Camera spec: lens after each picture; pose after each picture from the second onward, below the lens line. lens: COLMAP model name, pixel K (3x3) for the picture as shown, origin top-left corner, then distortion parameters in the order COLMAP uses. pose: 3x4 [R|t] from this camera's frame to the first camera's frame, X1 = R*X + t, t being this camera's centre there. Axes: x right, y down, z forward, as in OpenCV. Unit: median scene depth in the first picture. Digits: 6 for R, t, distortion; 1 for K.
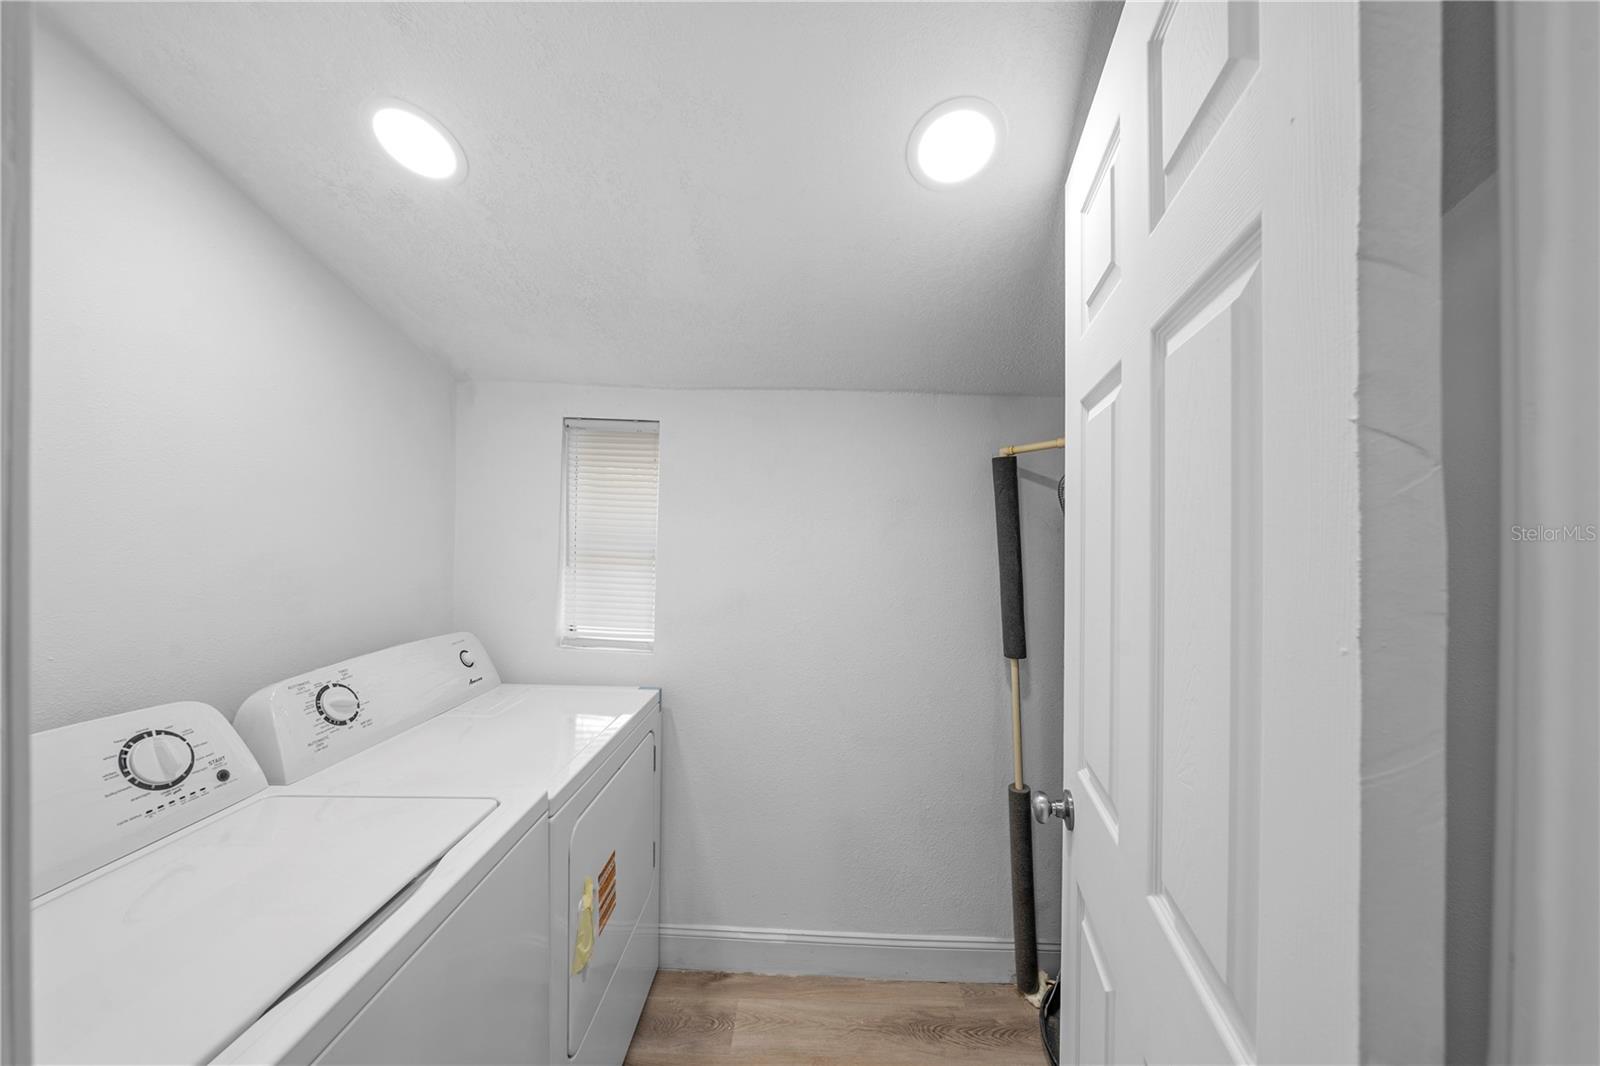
lens RADIAL K [[570.2, 0, 800.8], [0, 570.2, 534.1], [0, 0, 1]] dist [-0.004735, 0.001286]
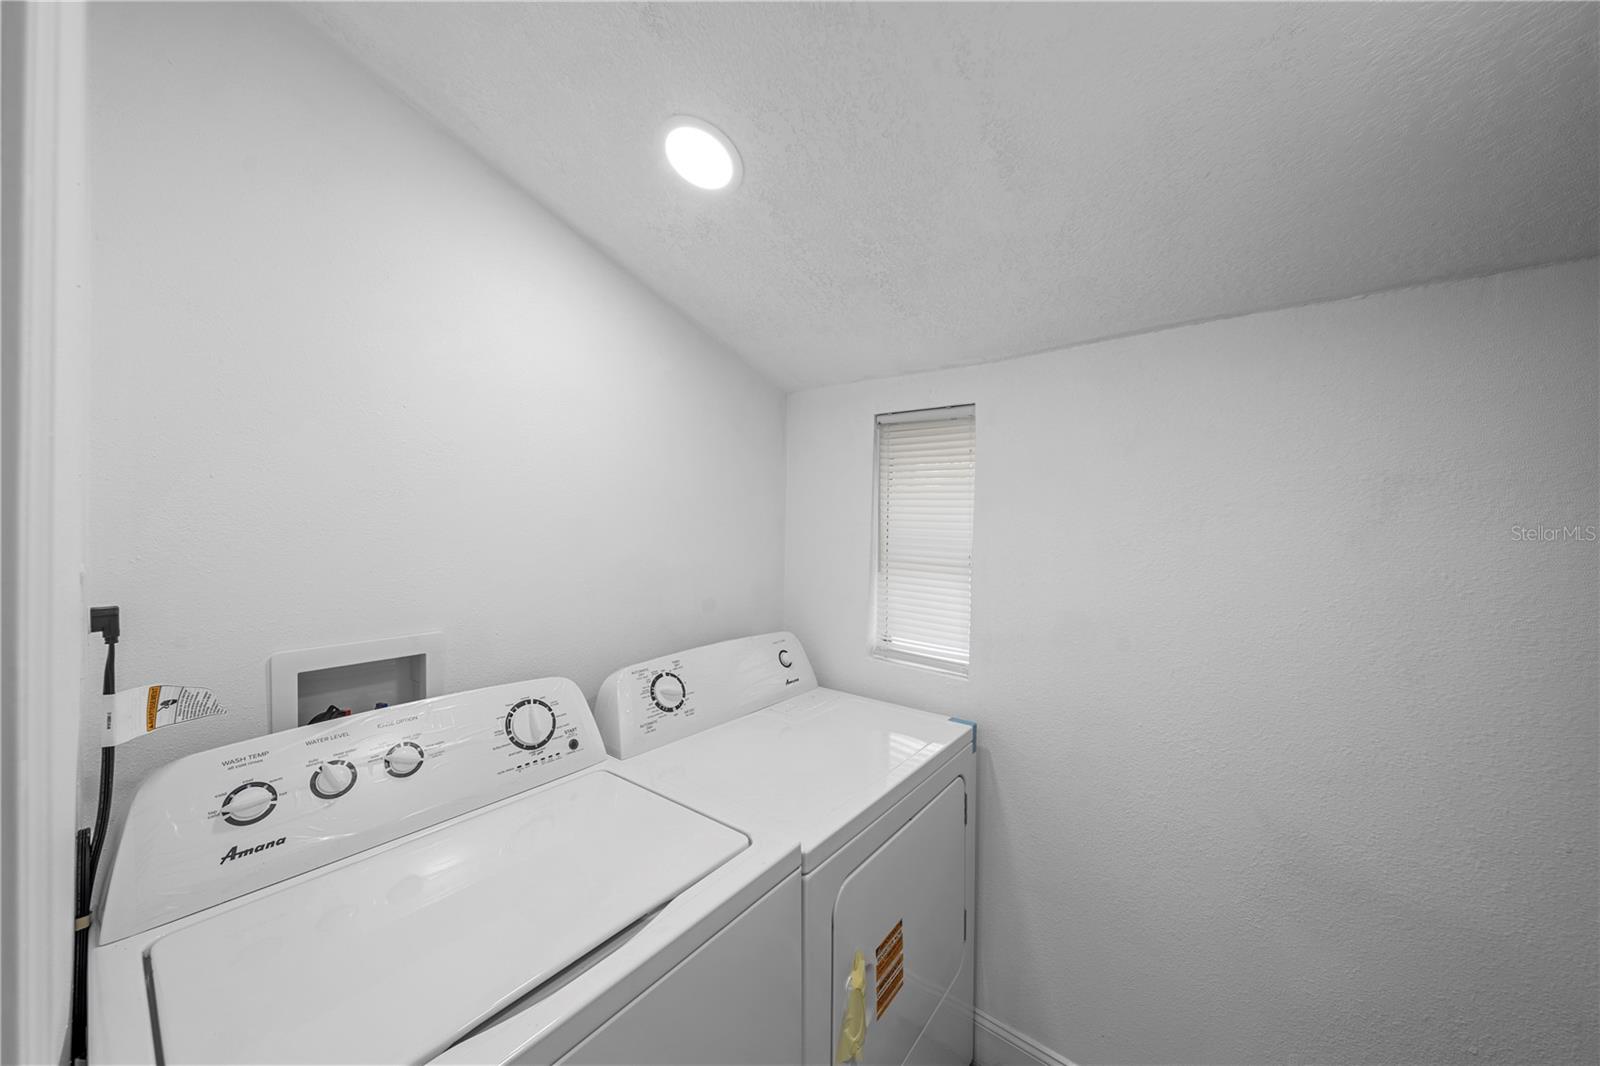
lens RADIAL K [[570.2, 0, 769.8], [0, 570.2, 534.1], [0, 0, 1]] dist [-0.004735, 0.001286]
pose [[0.794841, -0.006769, -0.606780, 0.030209], [0.007521, 0.999971, -0.001303, -0.009373], [0.606771, -0.003528, 0.794869, 0.218404]]
